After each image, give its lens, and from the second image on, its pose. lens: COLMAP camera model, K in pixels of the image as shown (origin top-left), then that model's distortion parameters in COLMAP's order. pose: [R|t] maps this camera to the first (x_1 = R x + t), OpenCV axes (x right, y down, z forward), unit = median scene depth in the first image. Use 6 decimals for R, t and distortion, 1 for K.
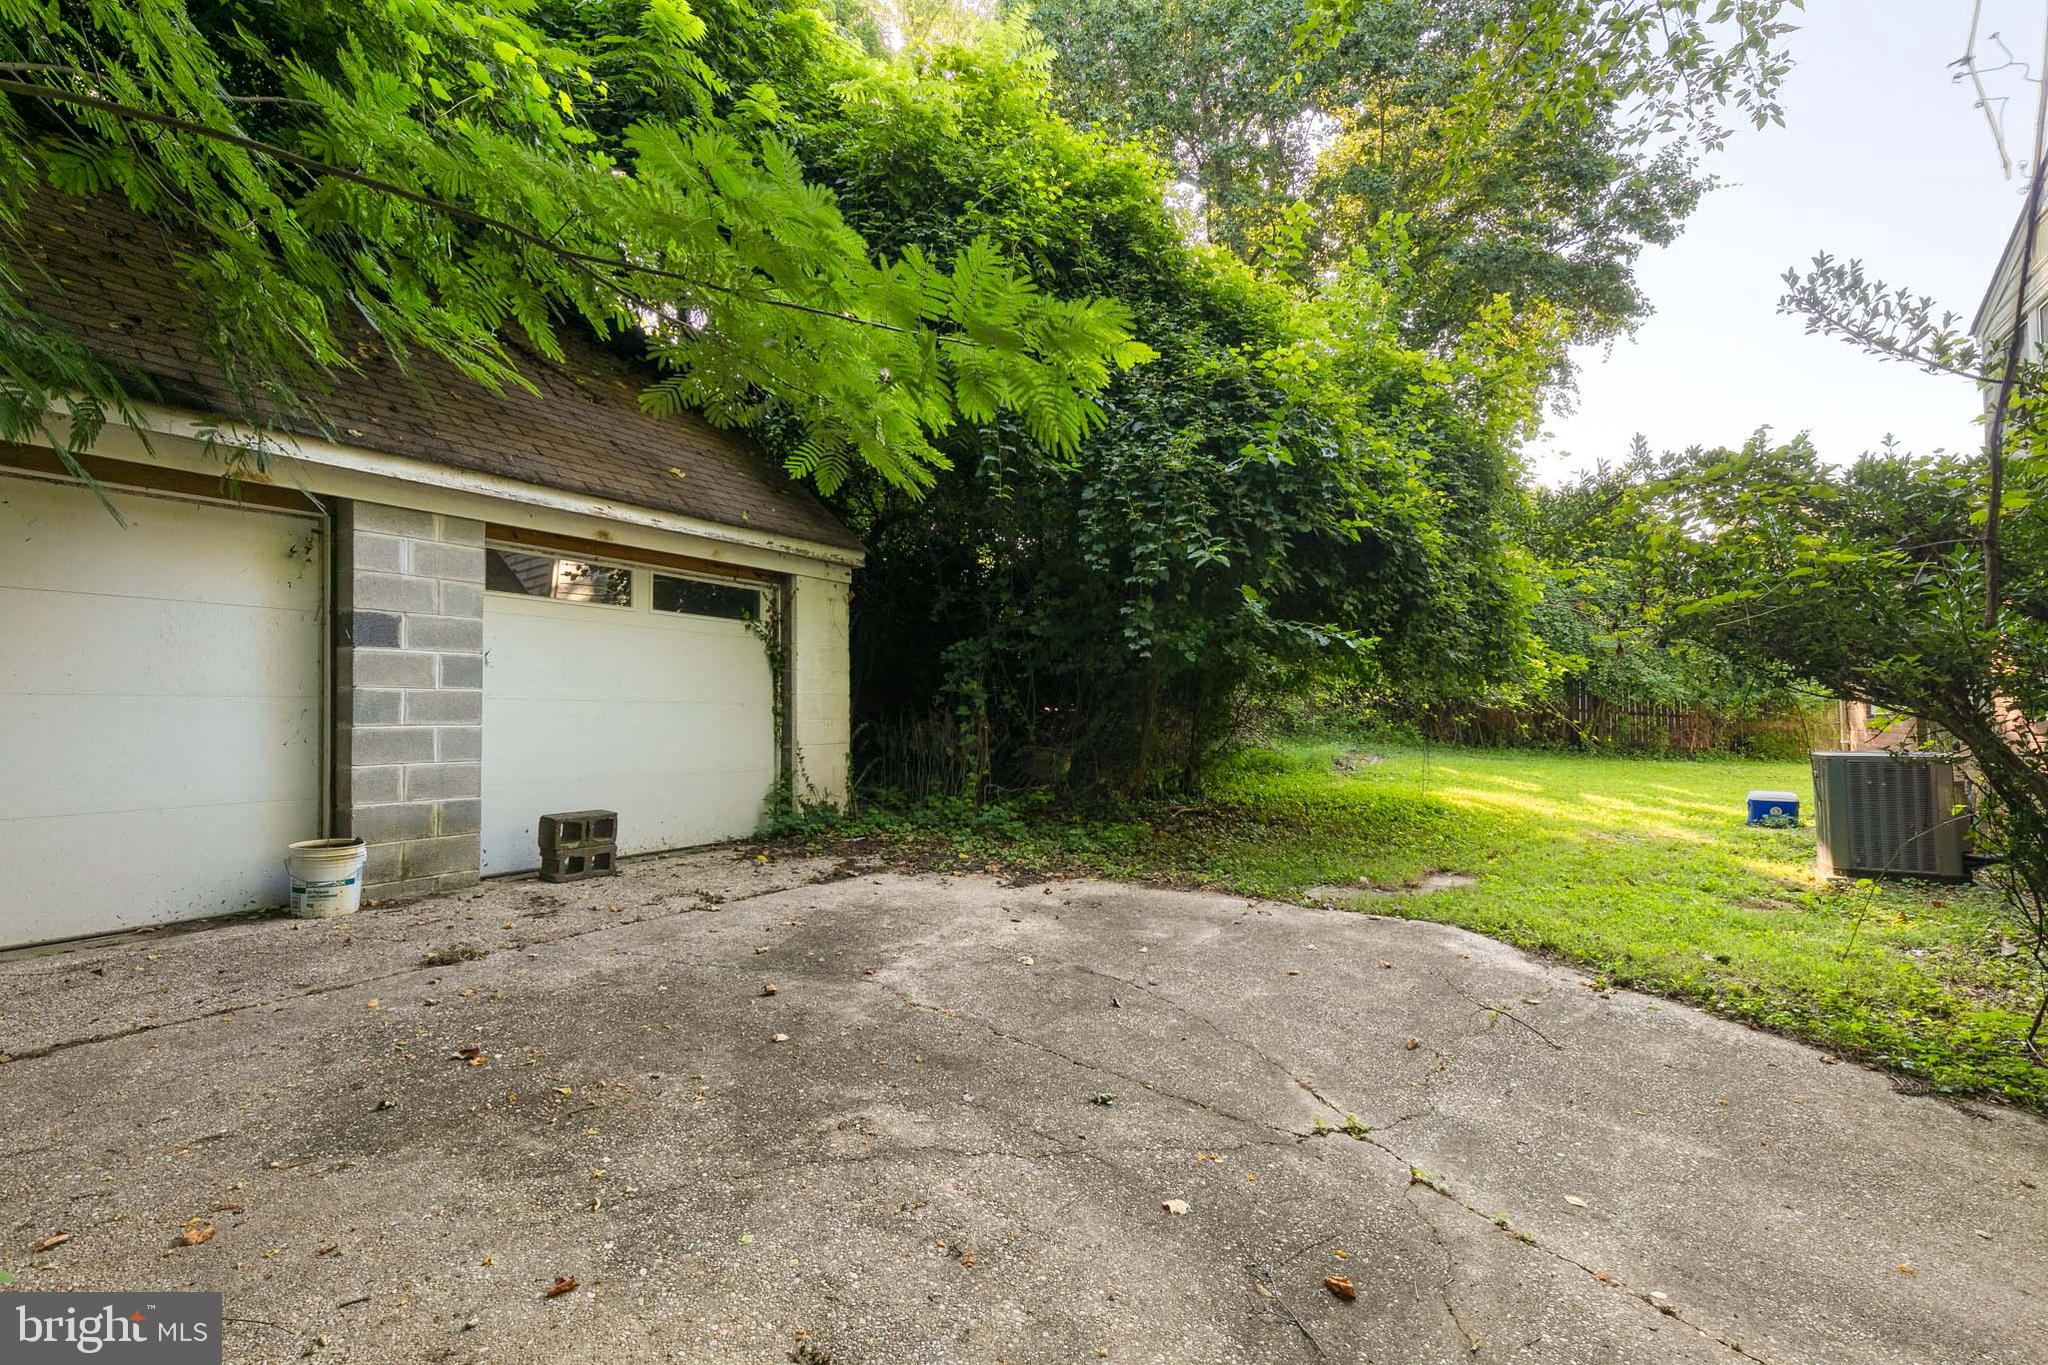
lens RADIAL K [[944.1, 0, 1026.6], [0, 944.1, 685.7], [0, 0, 1]] dist [0.013041, 0.000148]
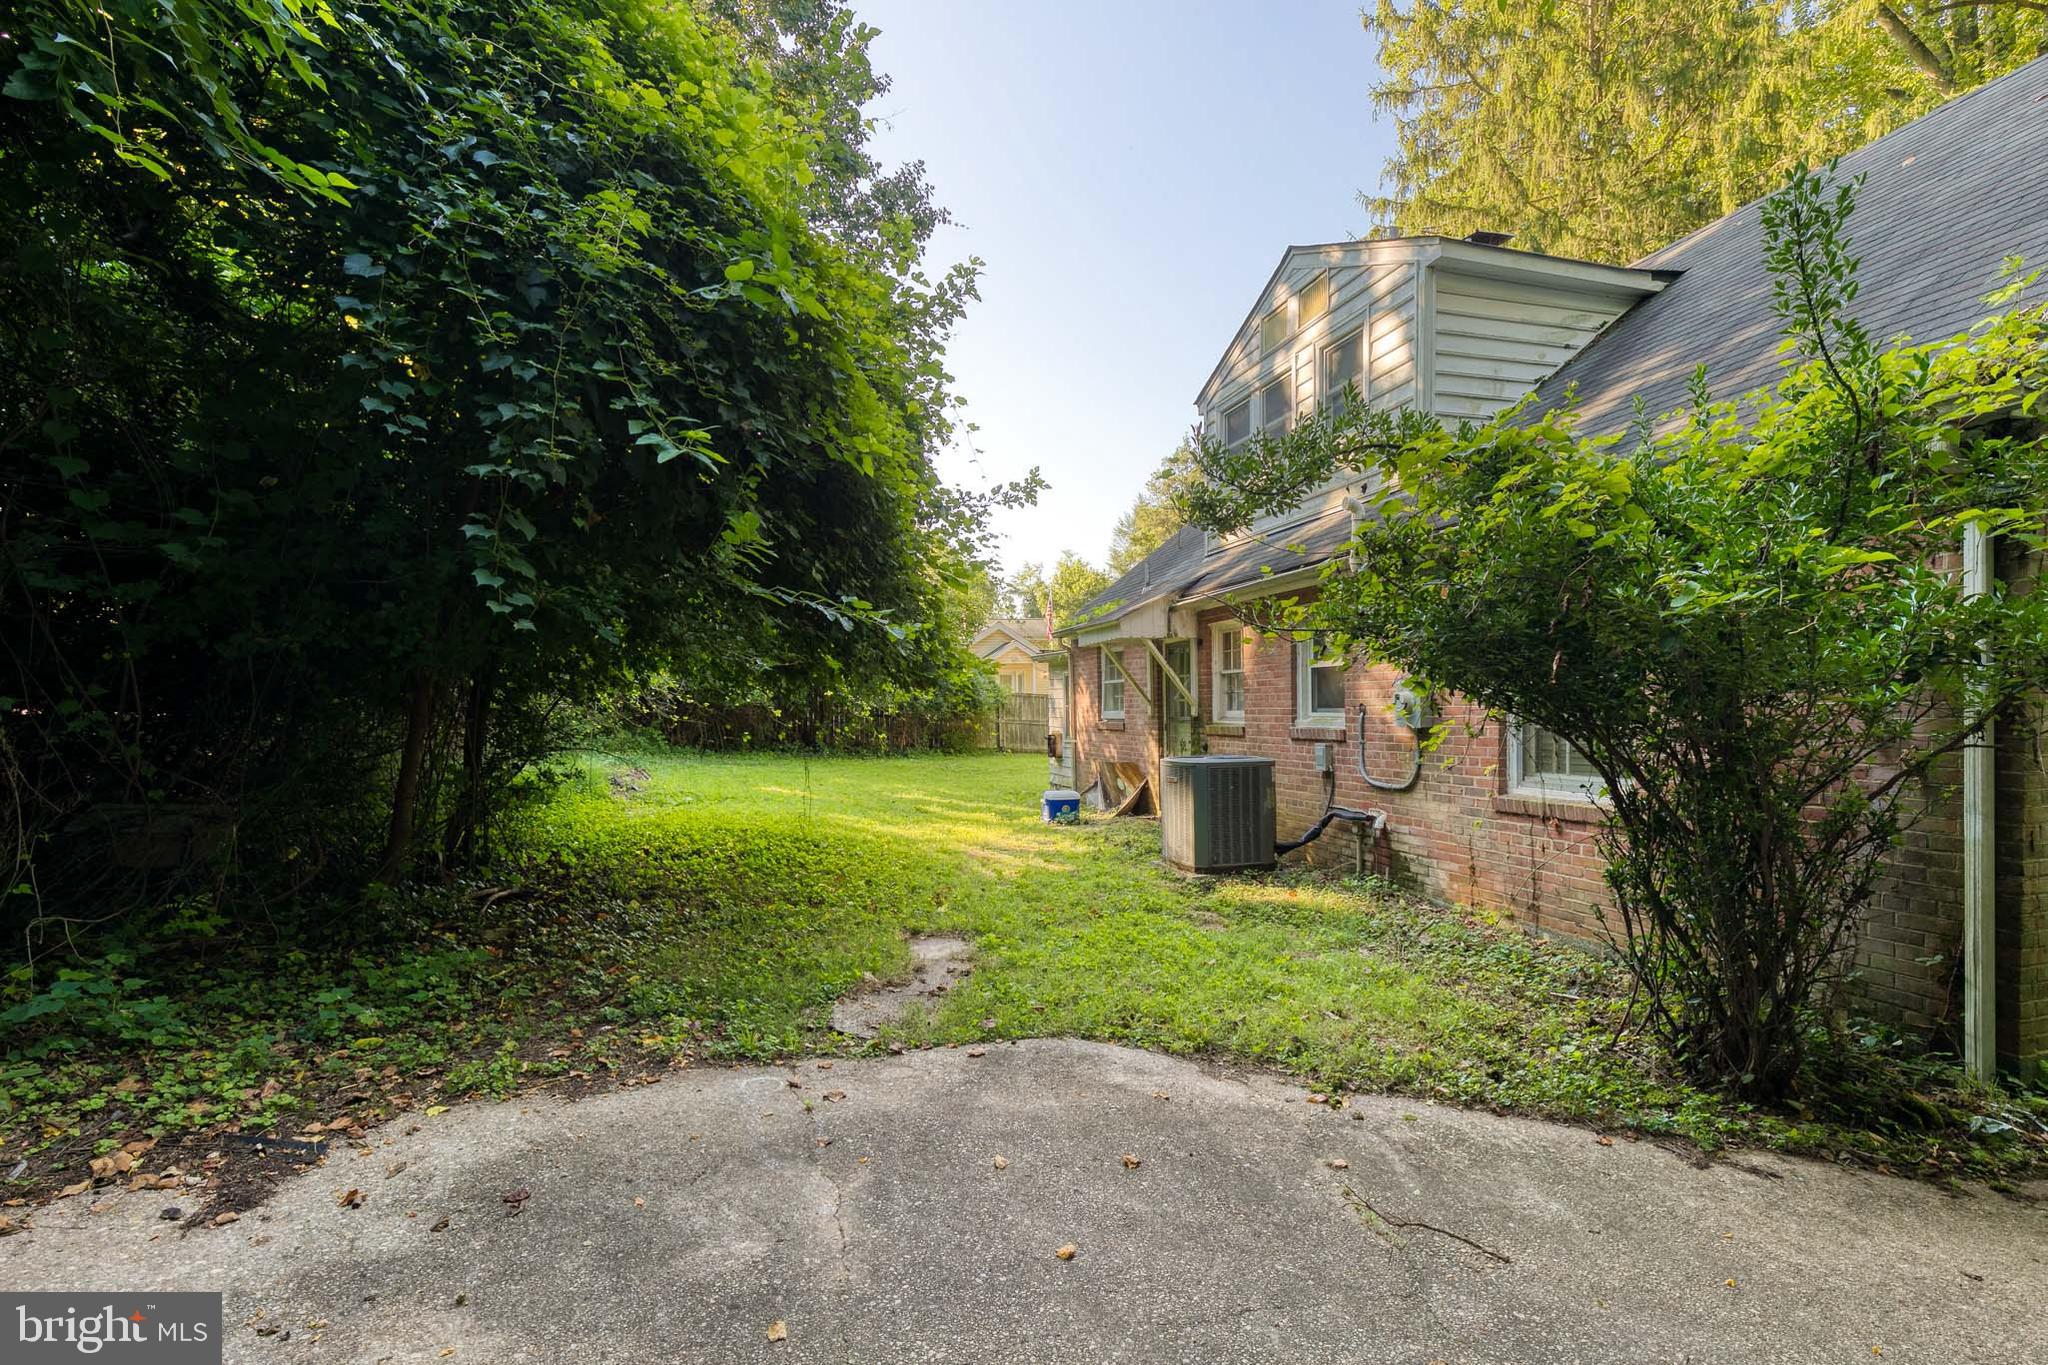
lens RADIAL K [[946.6, 0, 1024.1], [0, 946.6, 730.3], [0, 0, 1]] dist [0.012407, -0.000448]
pose [[0.649767, -0.018925, 0.759898, -0.085313], [-0.021414, 0.998838, 0.043186, -0.004637], [-0.759832, -0.044333, 0.648607, 0.462055]]
